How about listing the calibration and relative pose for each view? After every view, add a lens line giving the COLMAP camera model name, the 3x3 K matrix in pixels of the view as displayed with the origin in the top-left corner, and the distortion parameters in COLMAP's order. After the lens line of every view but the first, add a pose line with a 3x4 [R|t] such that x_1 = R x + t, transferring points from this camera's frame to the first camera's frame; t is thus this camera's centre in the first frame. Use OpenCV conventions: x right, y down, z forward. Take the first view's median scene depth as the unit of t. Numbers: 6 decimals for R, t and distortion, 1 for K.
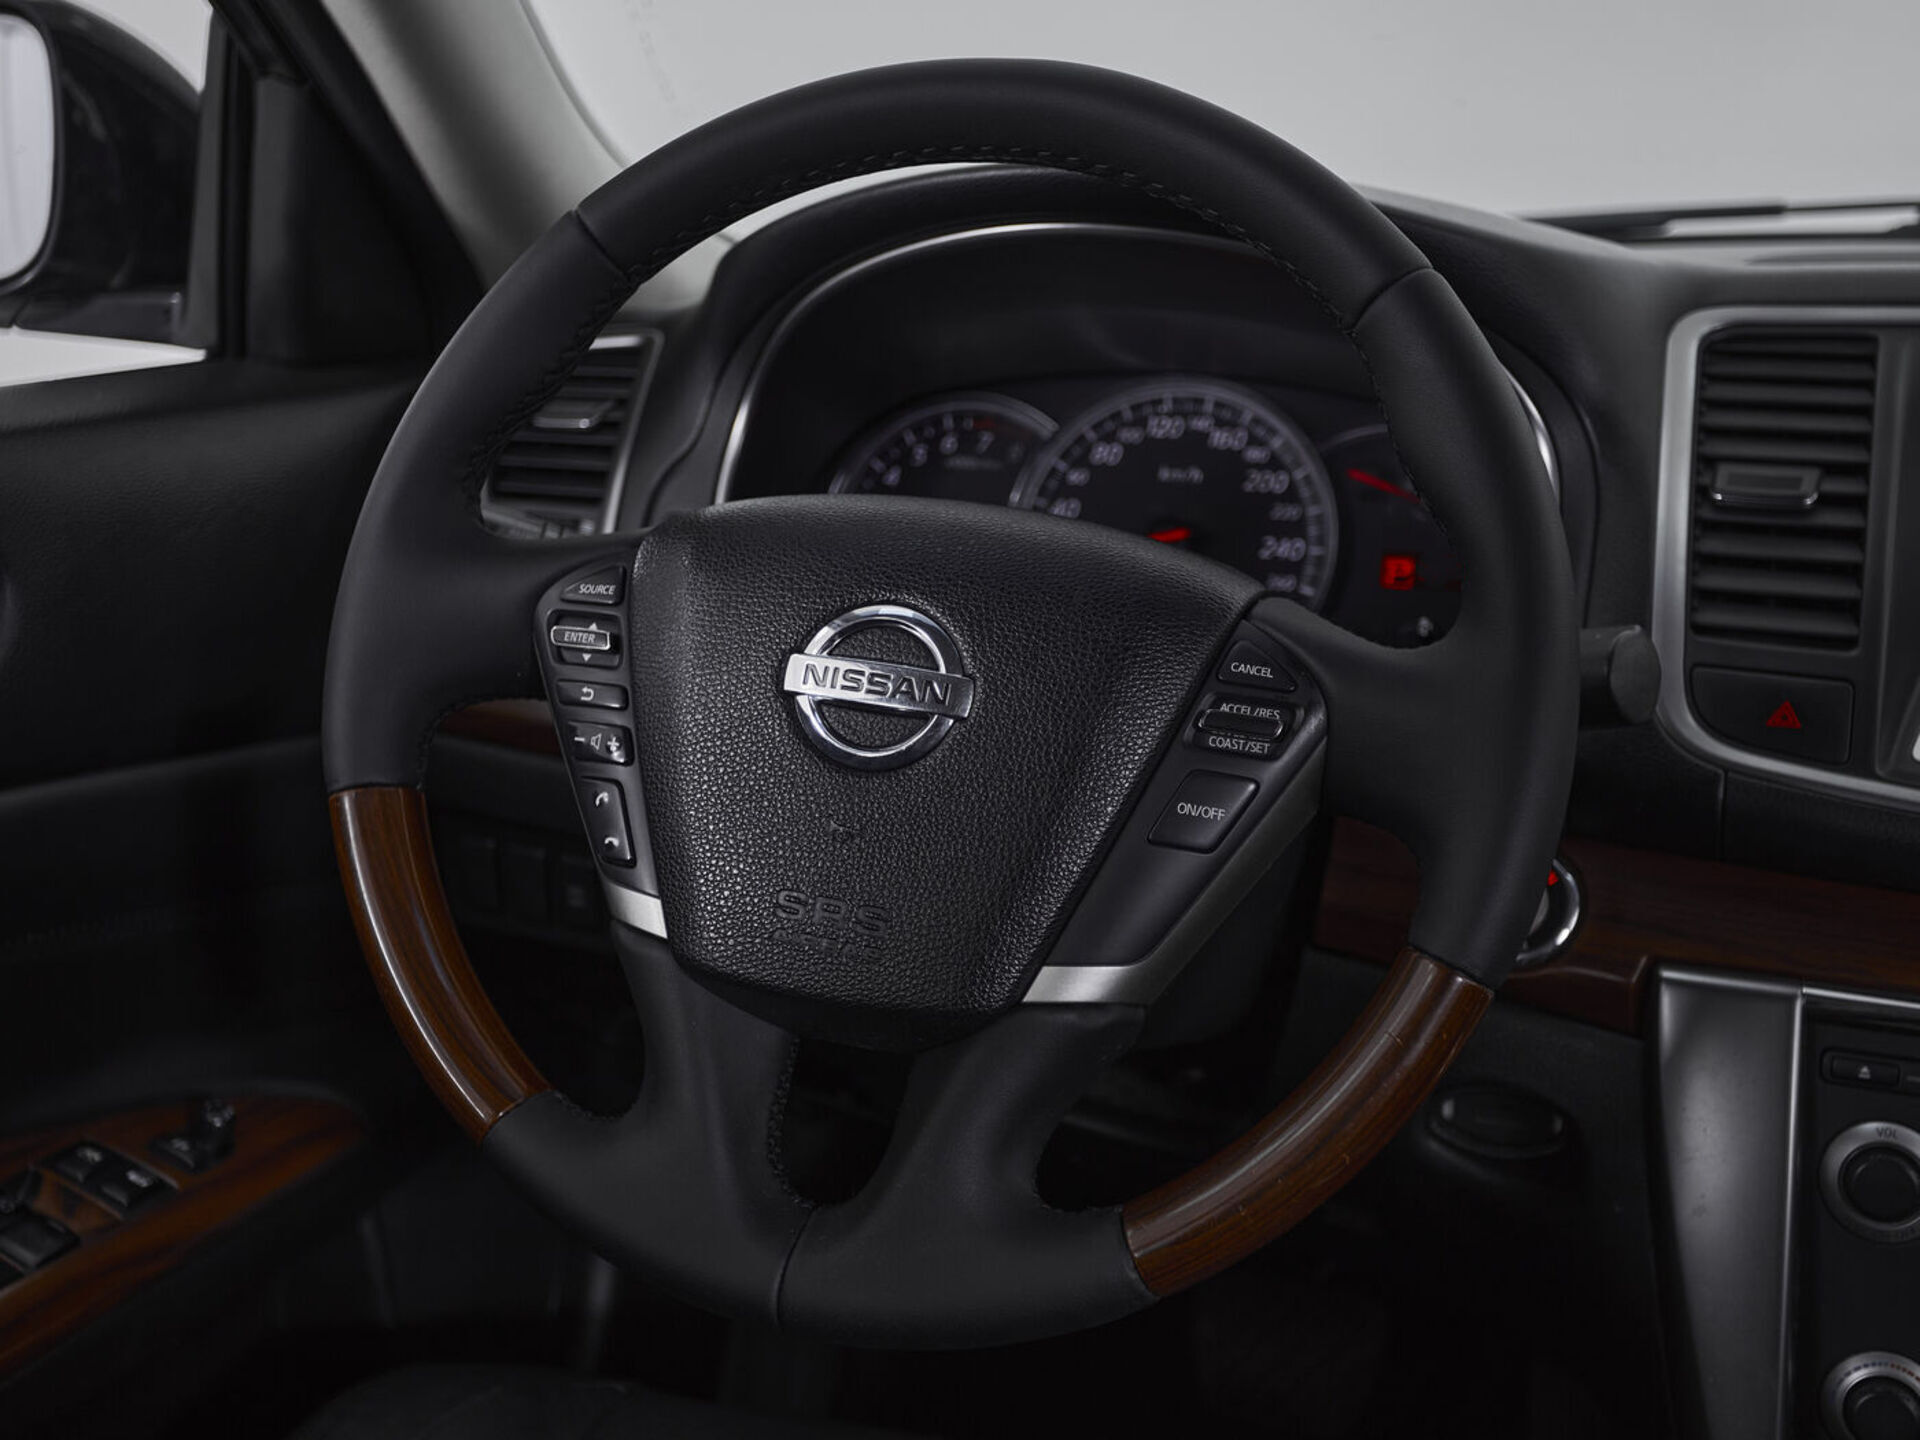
lens RADIAL K [[2437.3, 0, 960.0], [0, 2437.3, 720.0], [0, 0, 1]] dist [0.046411, 0.002129]
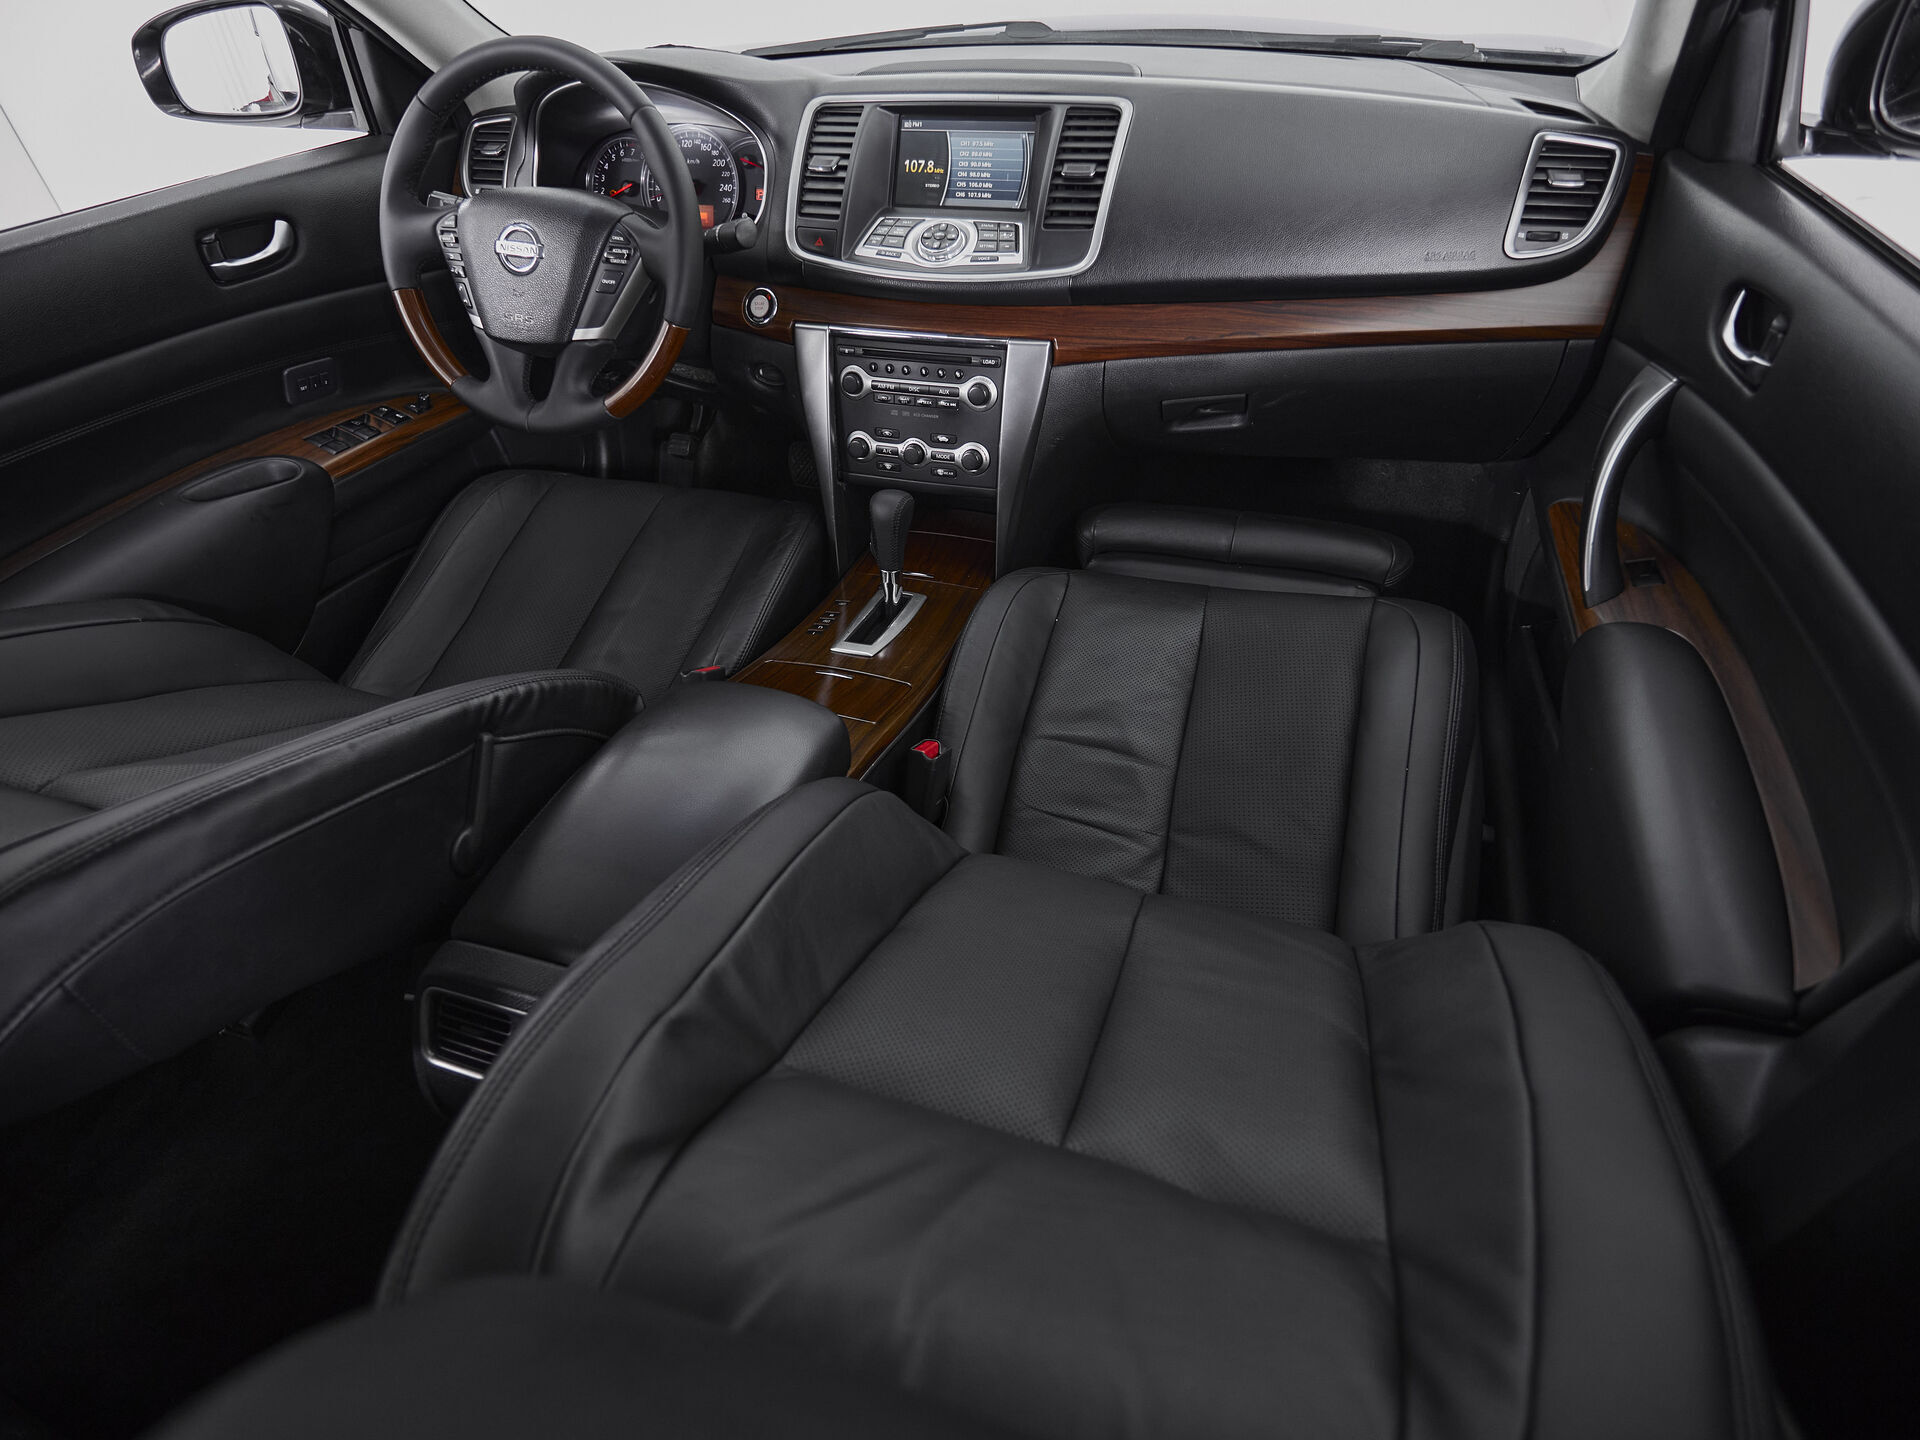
lens RADIAL K [[1030.6, 0, 960.0], [0, 1030.6, 720.0], [0, 0, 1]] dist [0.002633, -0.001022]
pose [[0.998650, -0.049401, -0.016068, 0.520446], [0.051584, 0.906431, 0.419191, 0.009926], [-0.006144, -0.419454, 0.907756, -0.574811]]
